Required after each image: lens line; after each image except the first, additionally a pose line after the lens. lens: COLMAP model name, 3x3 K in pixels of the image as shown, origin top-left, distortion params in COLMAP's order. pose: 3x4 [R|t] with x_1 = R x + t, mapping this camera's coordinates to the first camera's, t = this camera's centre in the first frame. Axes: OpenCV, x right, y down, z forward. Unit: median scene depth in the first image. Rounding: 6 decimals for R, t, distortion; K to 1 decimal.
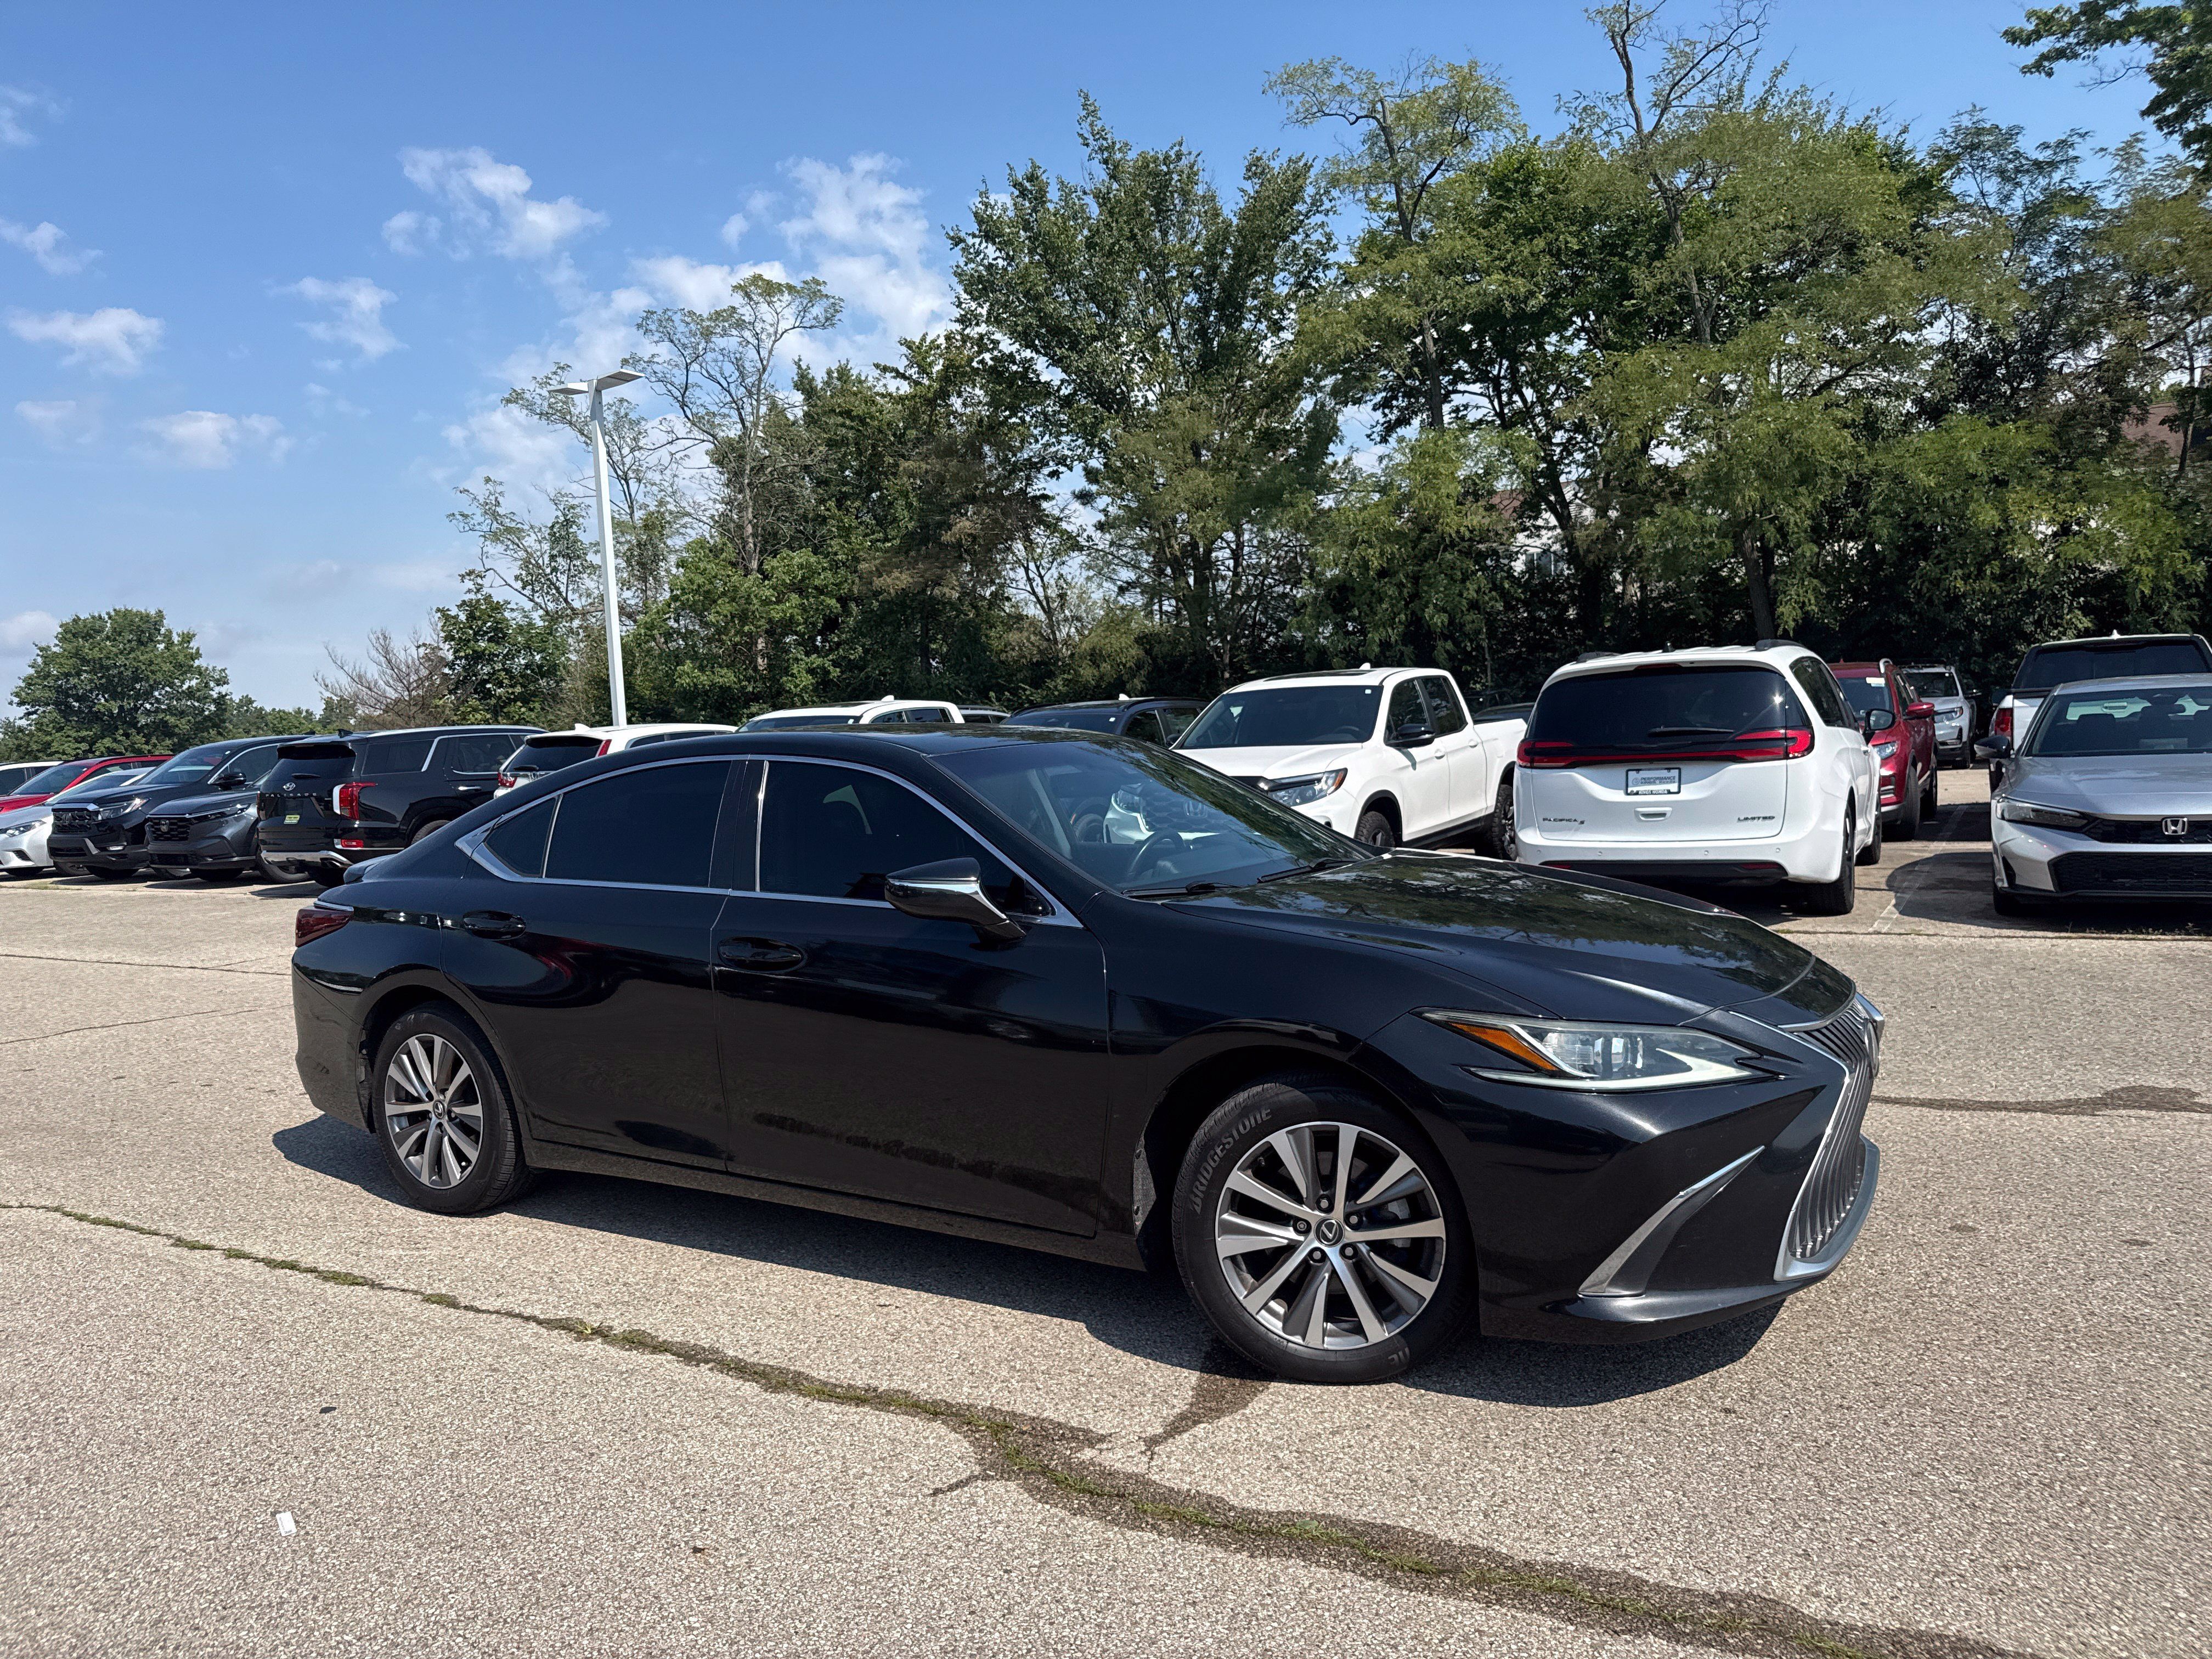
lens RADIAL K [[1541.9, 0, 1123.2], [0, 1541.9, 831.5], [0, 0, 1]] dist [0.030010, -0.040637]
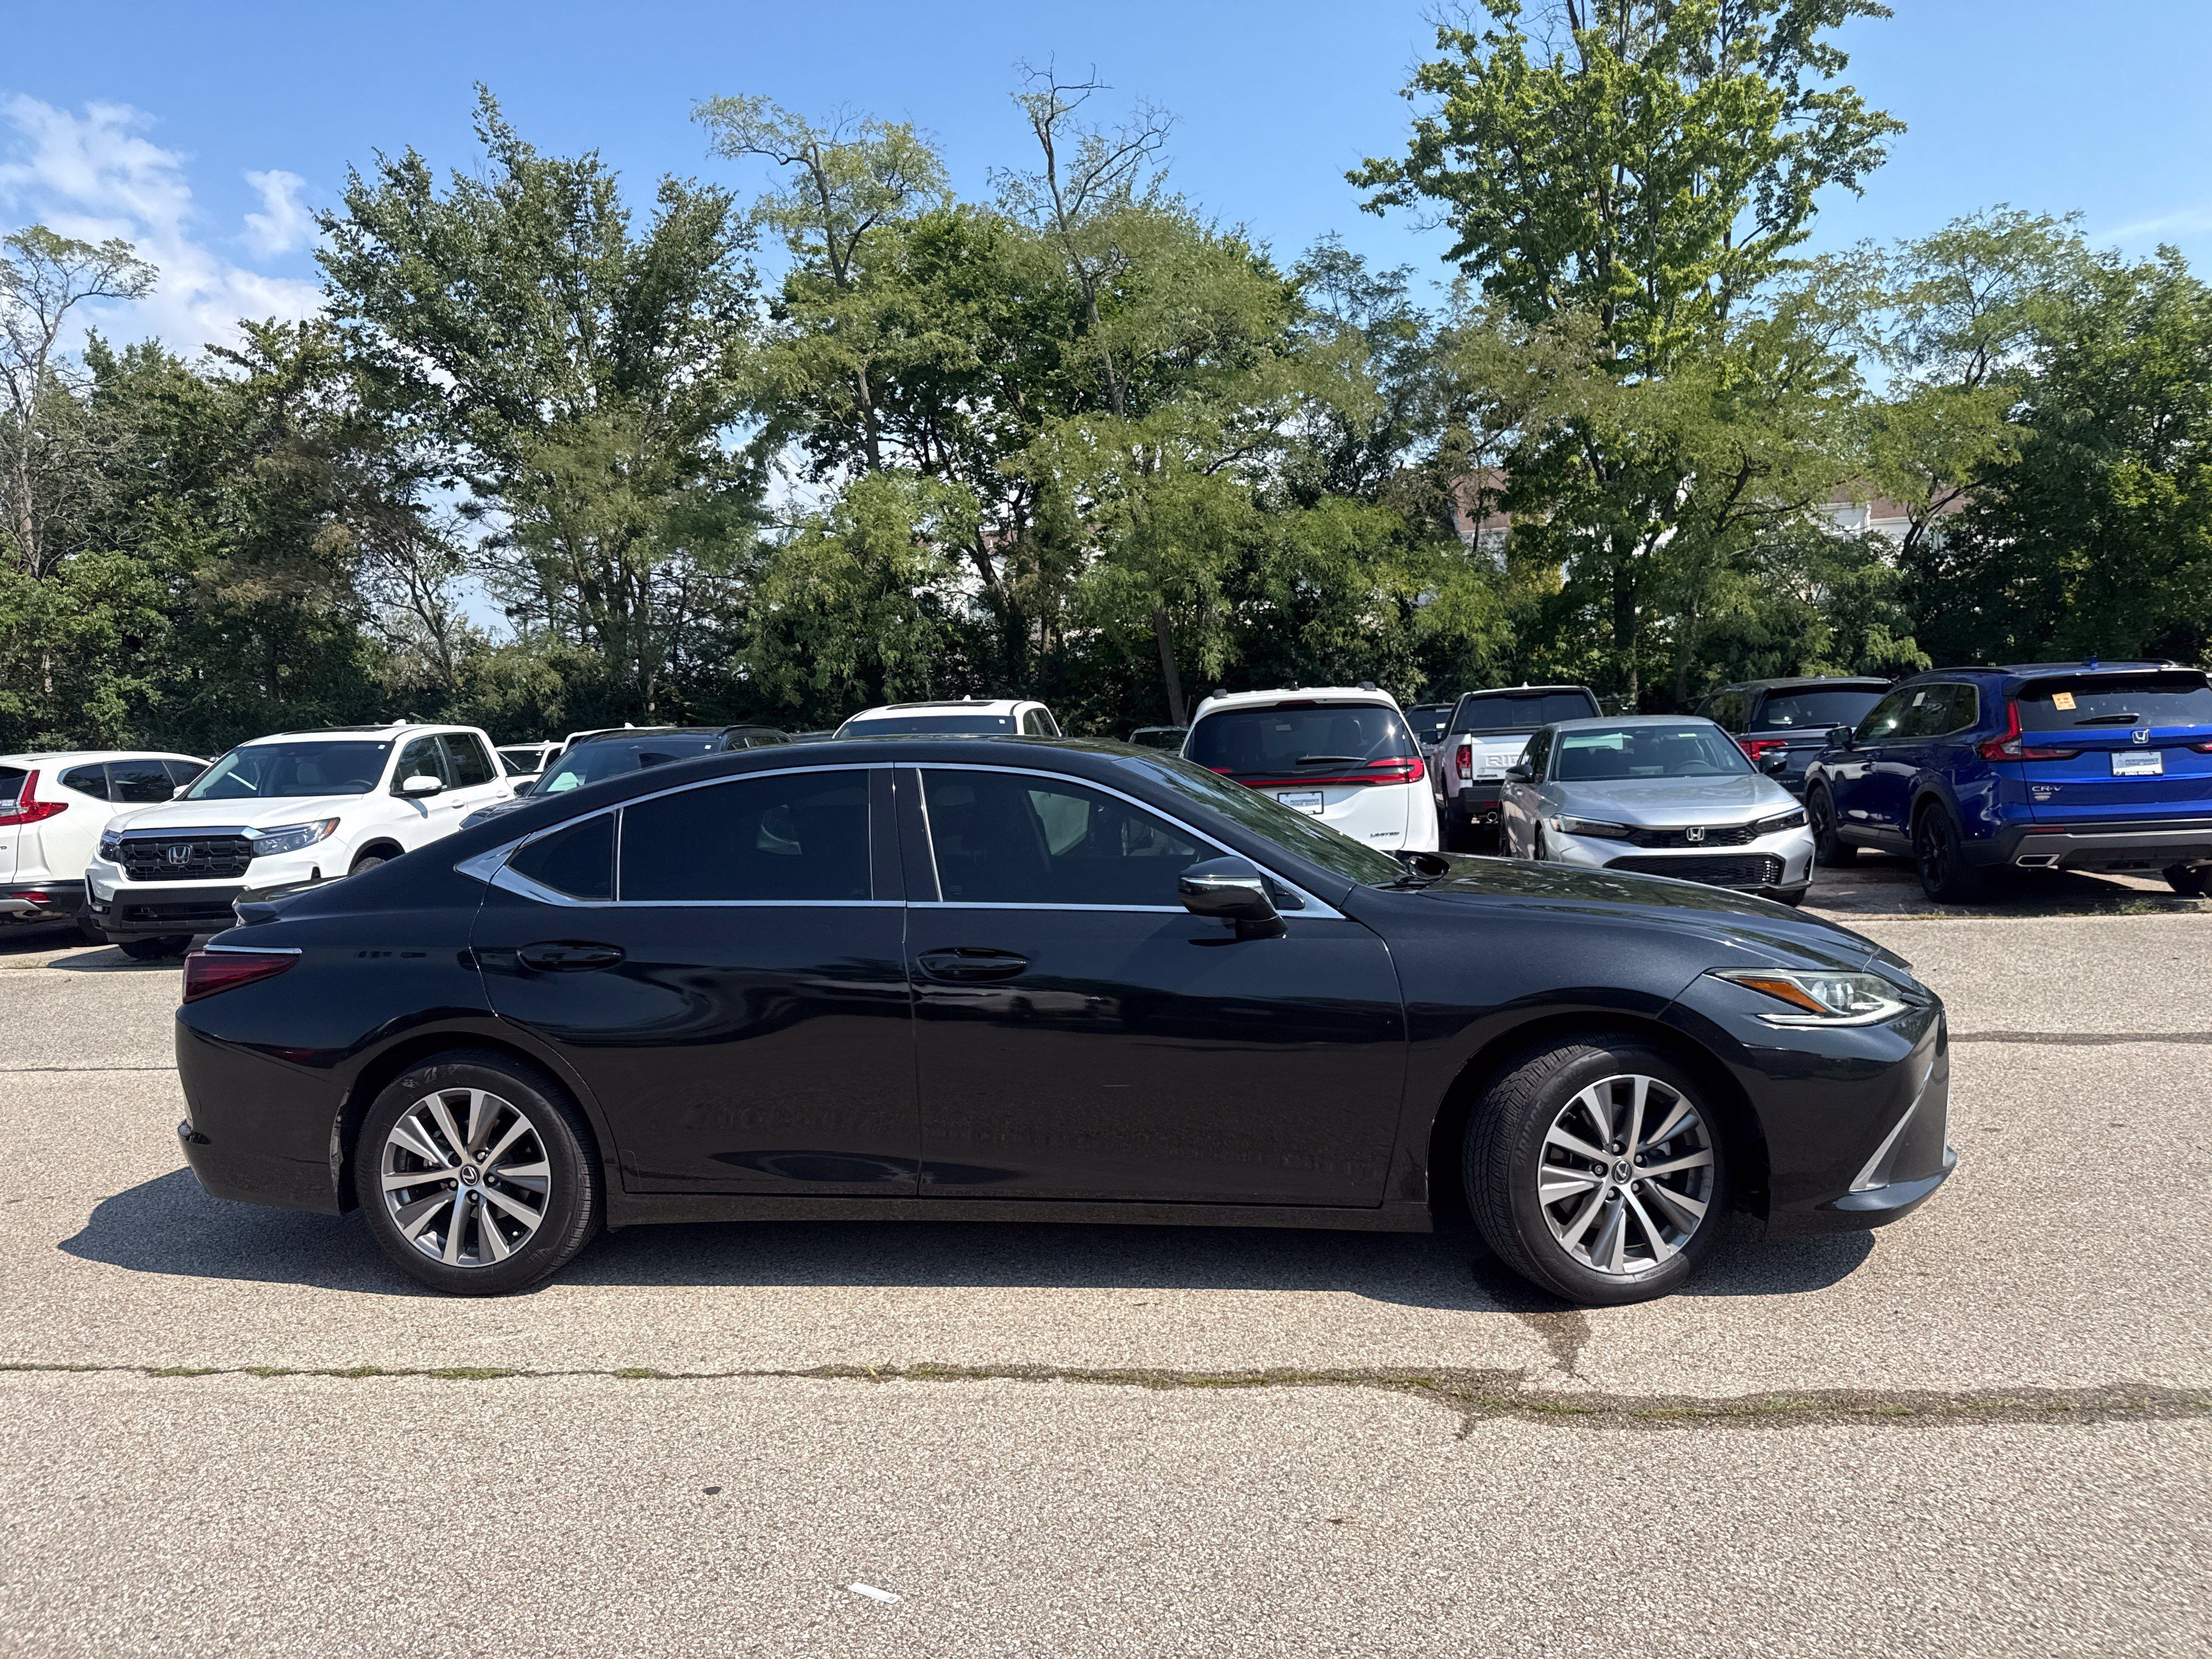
lens RADIAL K [[1535.5, 0, 1119.3], [0, 1535.5, 831.6], [0, 0, 1]] dist [0.026878, -0.030616]
pose [[0.917346, -0.014919, 0.397810, -0.461752], [0.024908, 0.999491, -0.019955, 0.014369], [-0.397310, 0.028214, 0.917251, 0.062581]]
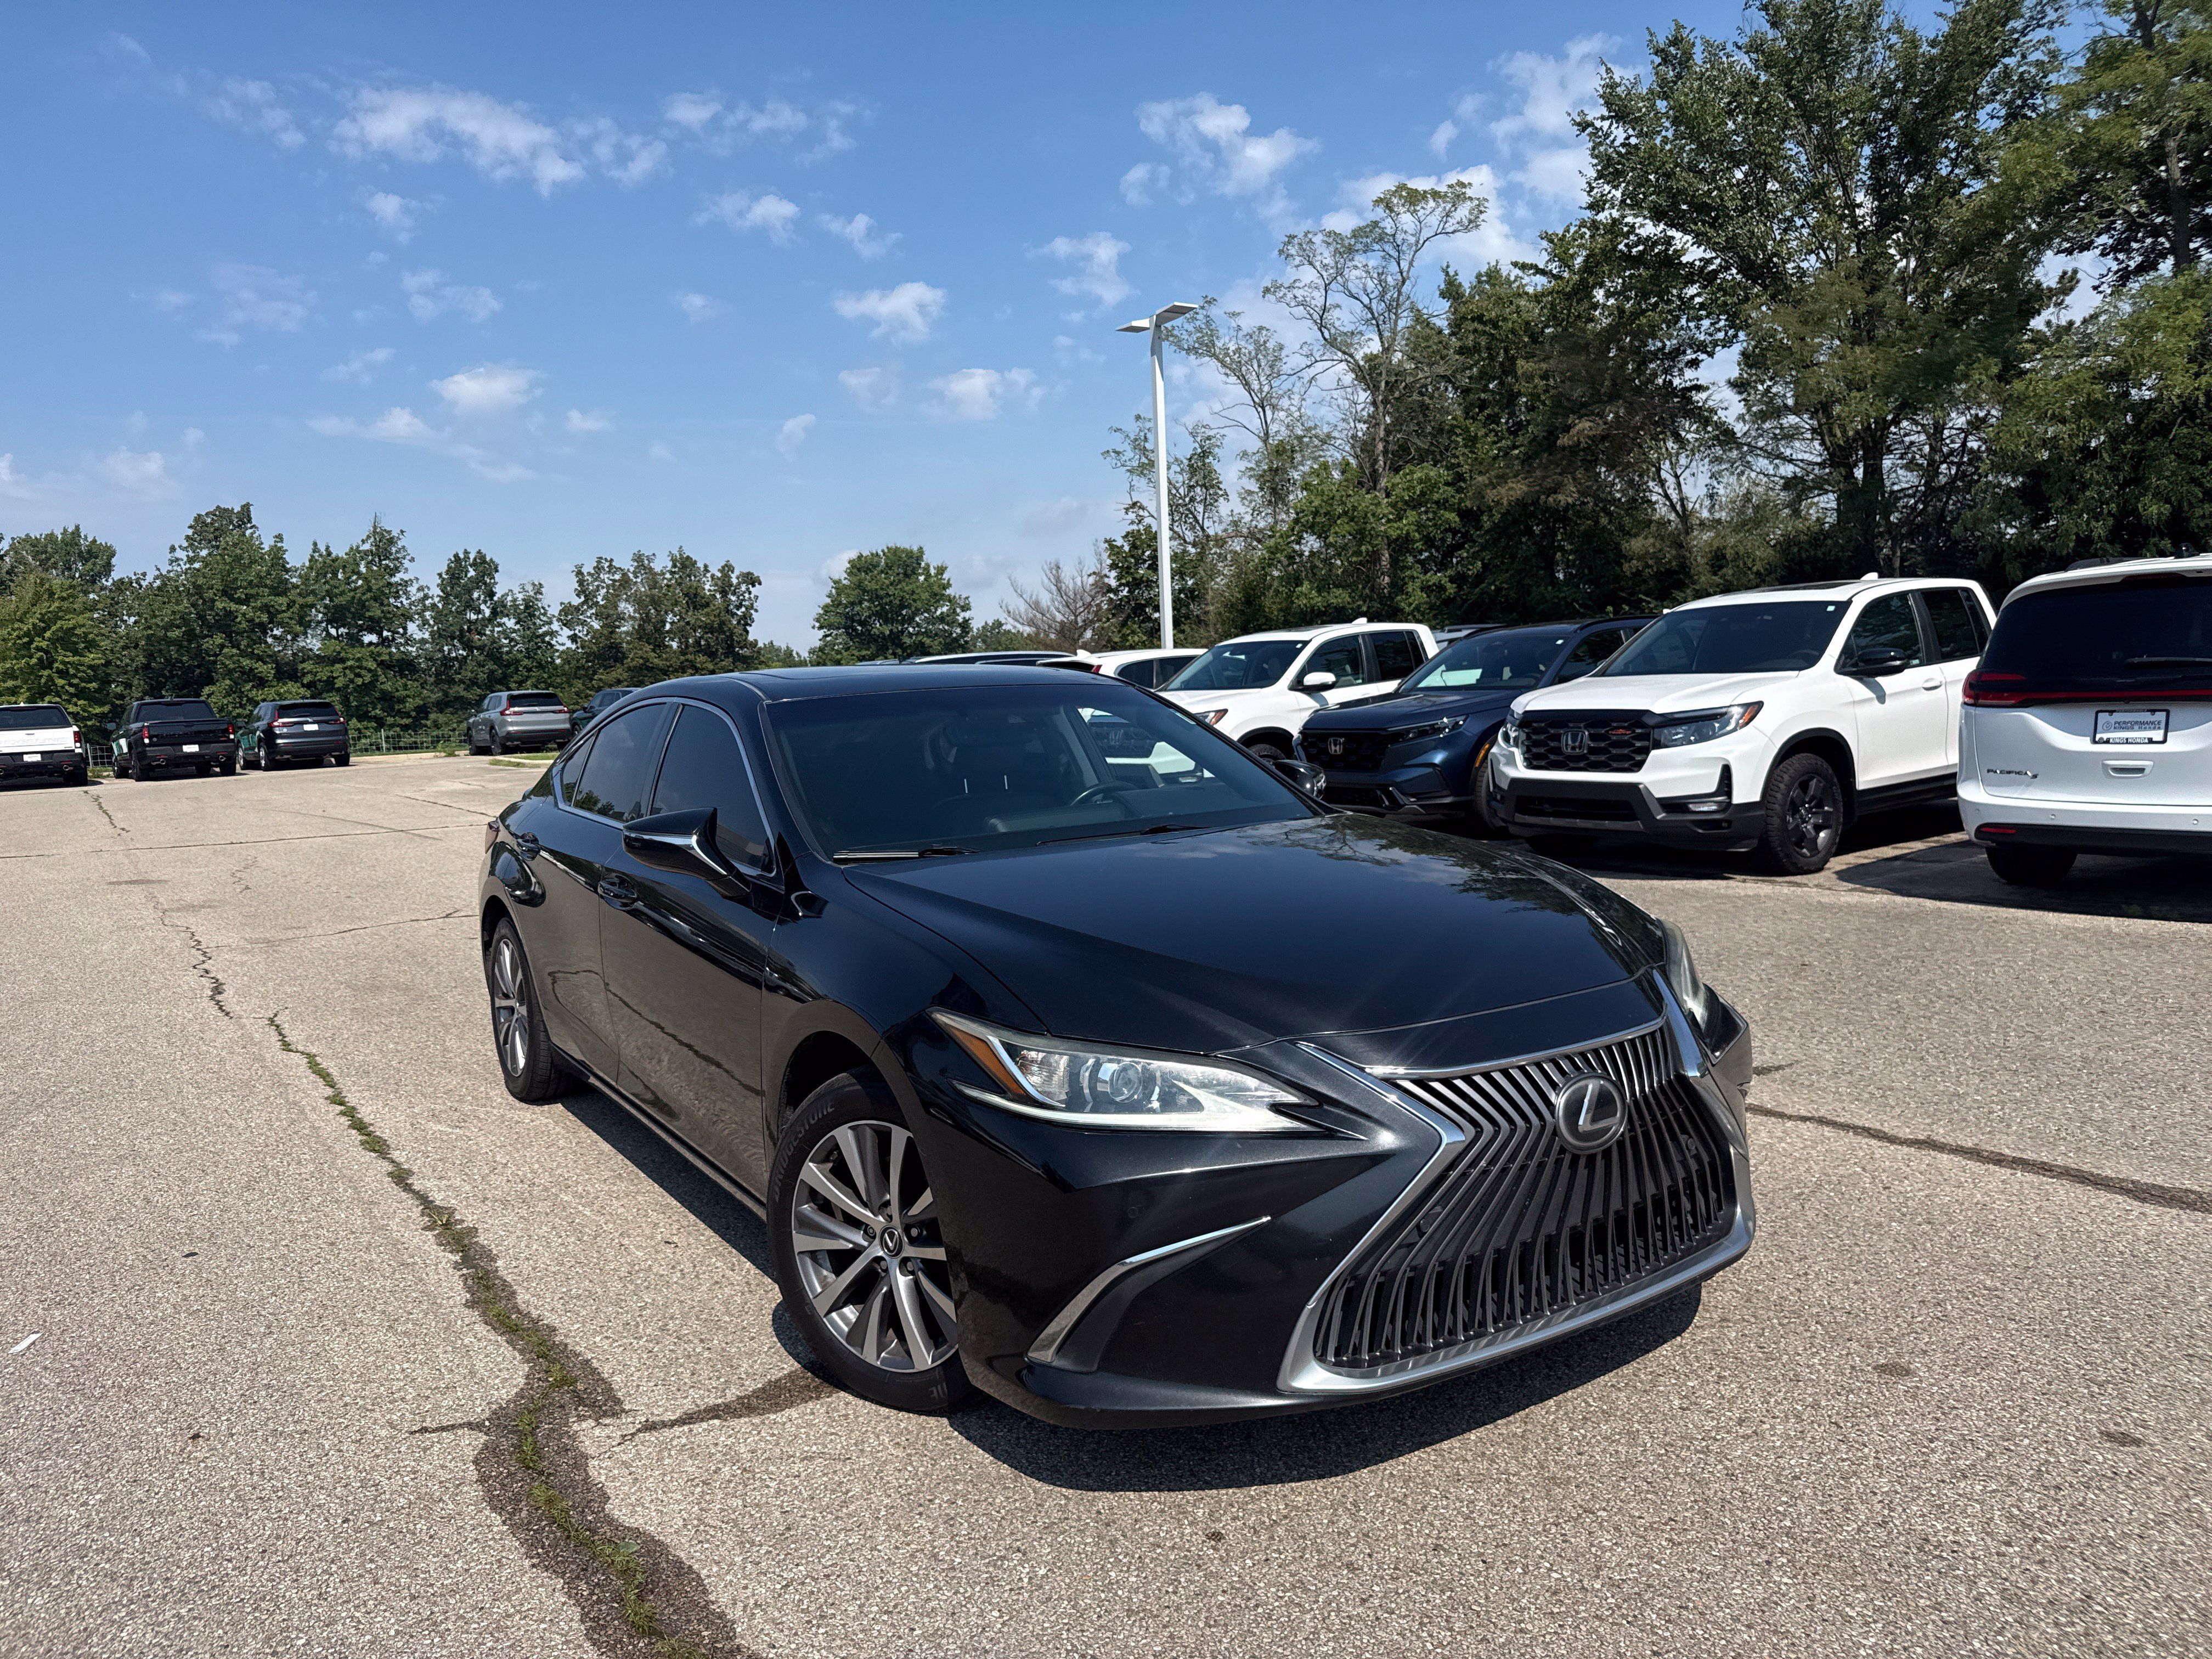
lens RADIAL K [[1549.0, 0, 1120.5], [0, 1549.0, 825.8], [0, 0, 1]] dist [0.019840, -0.026255]
pose [[0.907339, 0.046333, -0.417838, 0.436719], [-0.025722, 0.998164, 0.054829, -0.026336], [0.419611, -0.039001, 0.906866, 0.167768]]
